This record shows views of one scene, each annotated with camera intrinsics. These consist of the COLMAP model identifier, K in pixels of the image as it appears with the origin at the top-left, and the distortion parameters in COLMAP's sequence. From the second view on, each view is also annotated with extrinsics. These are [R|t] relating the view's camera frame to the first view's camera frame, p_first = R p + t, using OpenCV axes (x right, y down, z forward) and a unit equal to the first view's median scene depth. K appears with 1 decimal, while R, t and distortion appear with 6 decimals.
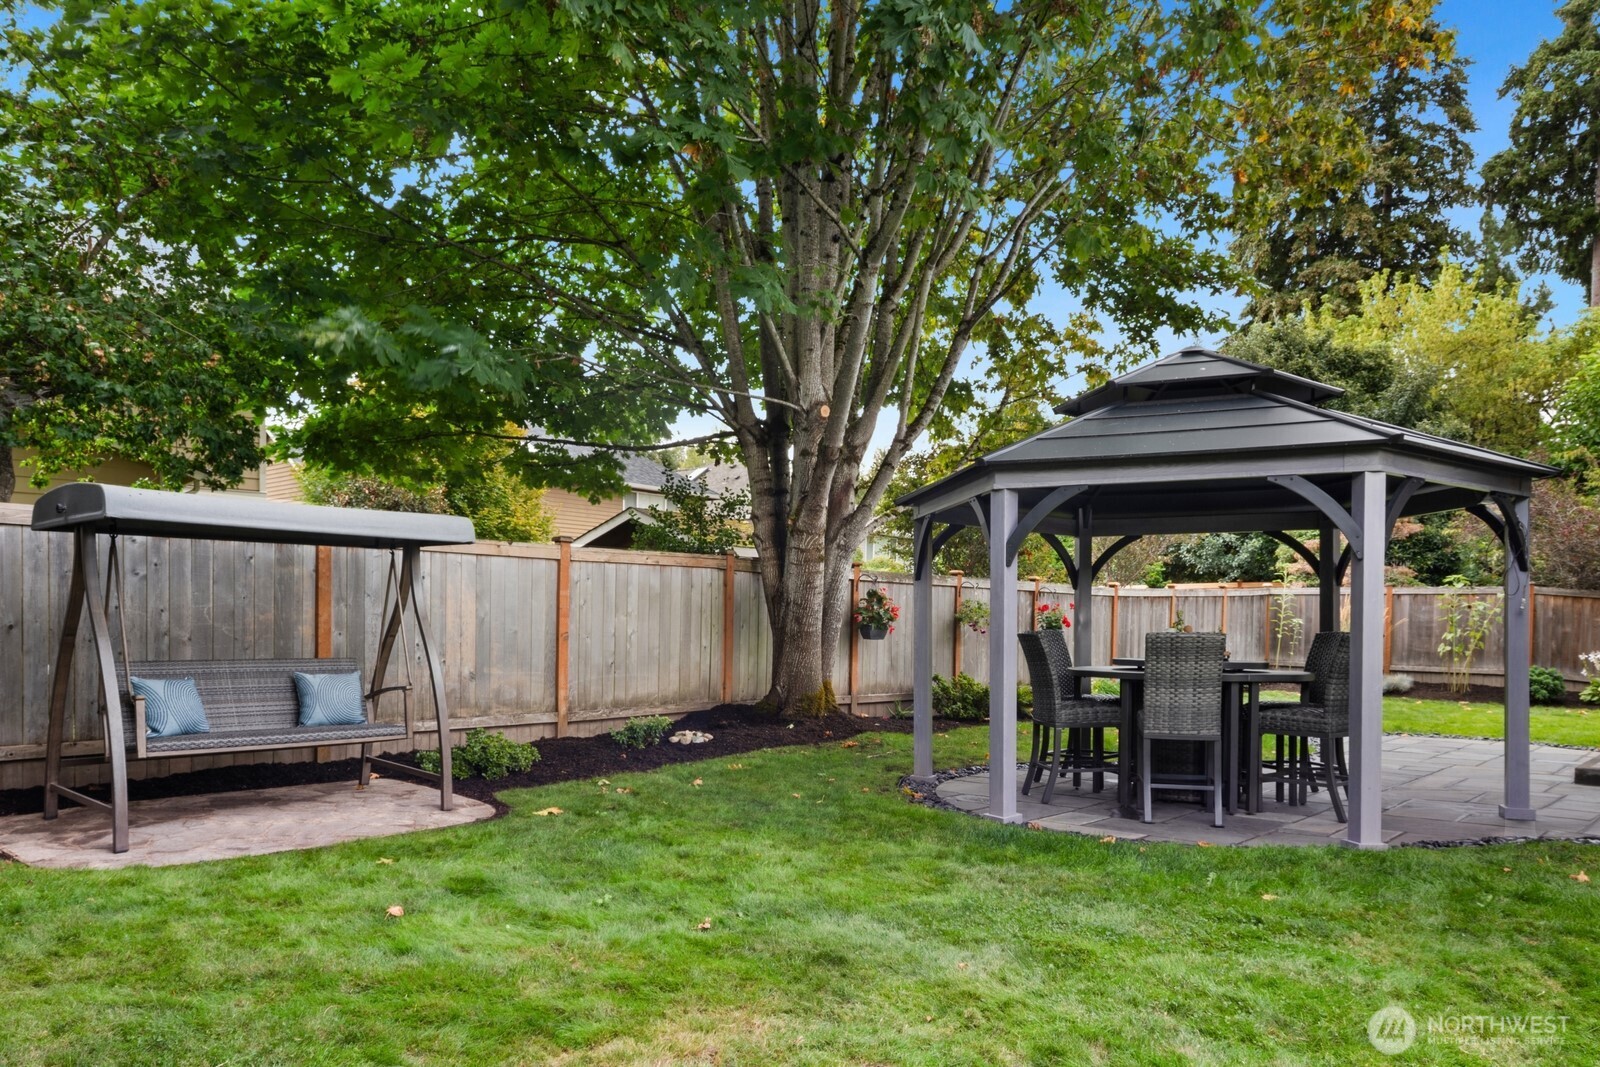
lens RADIAL K [[1106.7, 0, 797.9], [0, 1106.7, 647.4], [0, 0, 1]] dist [0.005760, 0.003490]
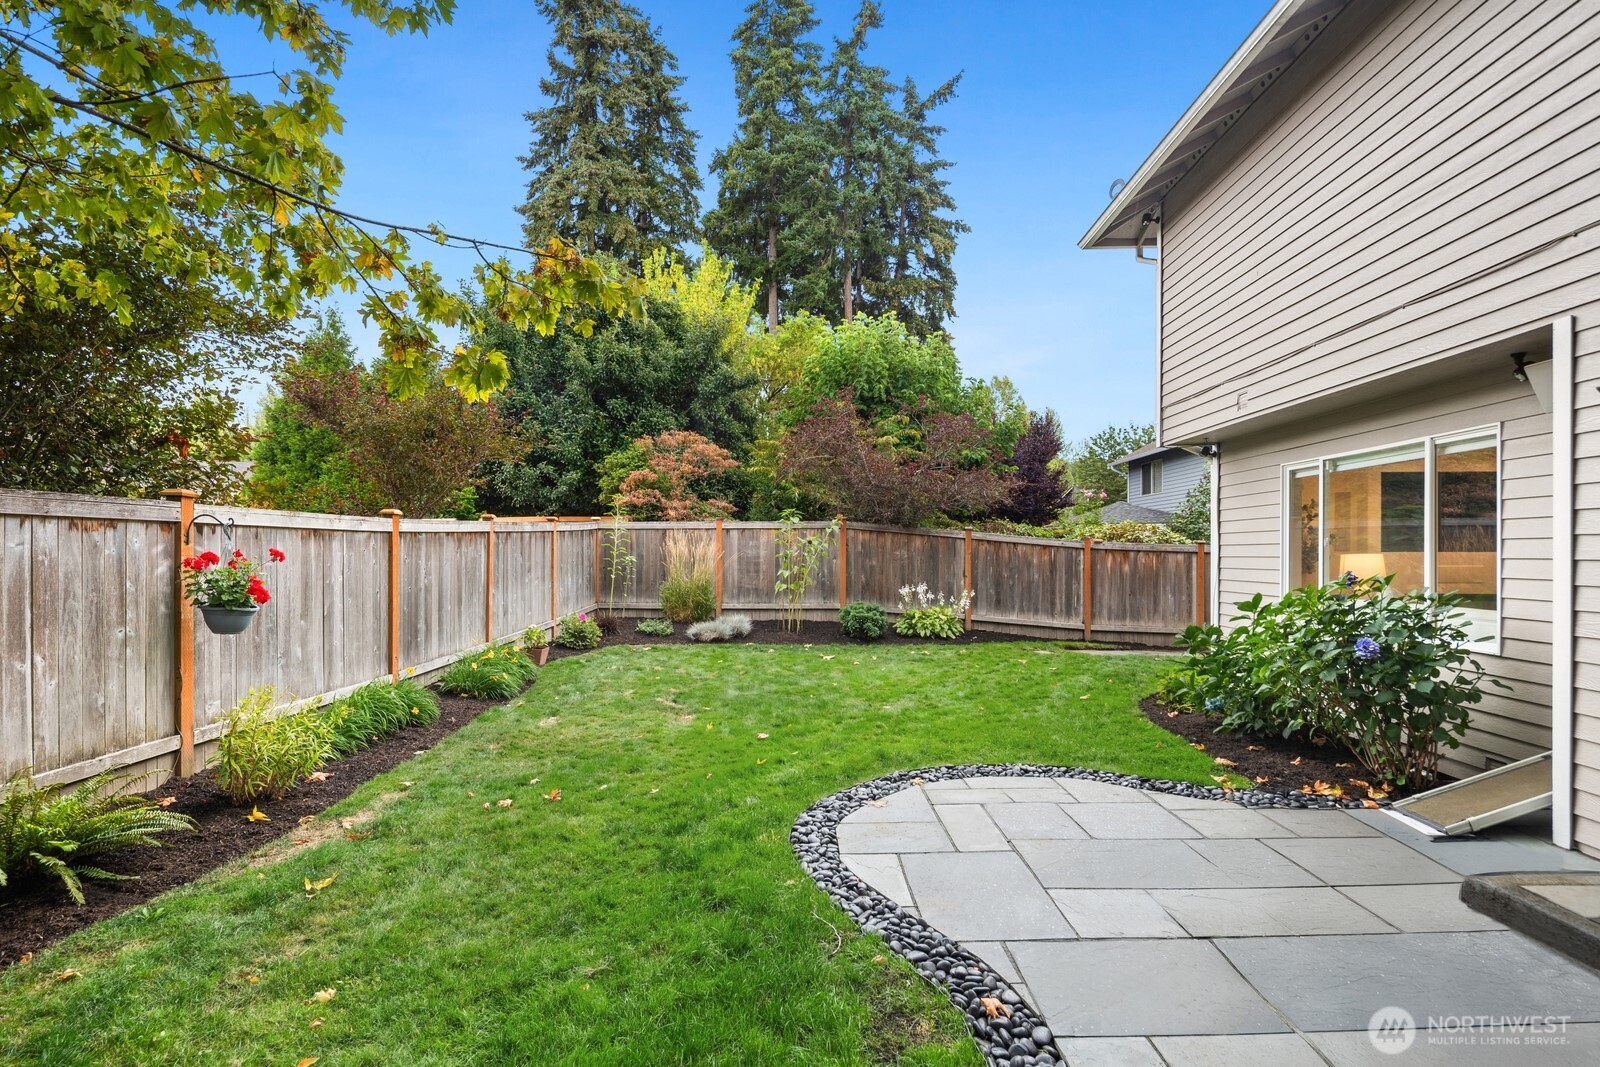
lens RADIAL K [[763.8, 0, 777.1], [0, 763.8, 569.3], [0, 0, 1]] dist [0.001242, -0.000008]
pose [[0.771631, -0.032387, 0.635245, 0.169328], [0.028382, 0.999461, 0.016481, -0.024861], [-0.635437, 0.005312, 0.772135, 0.507252]]
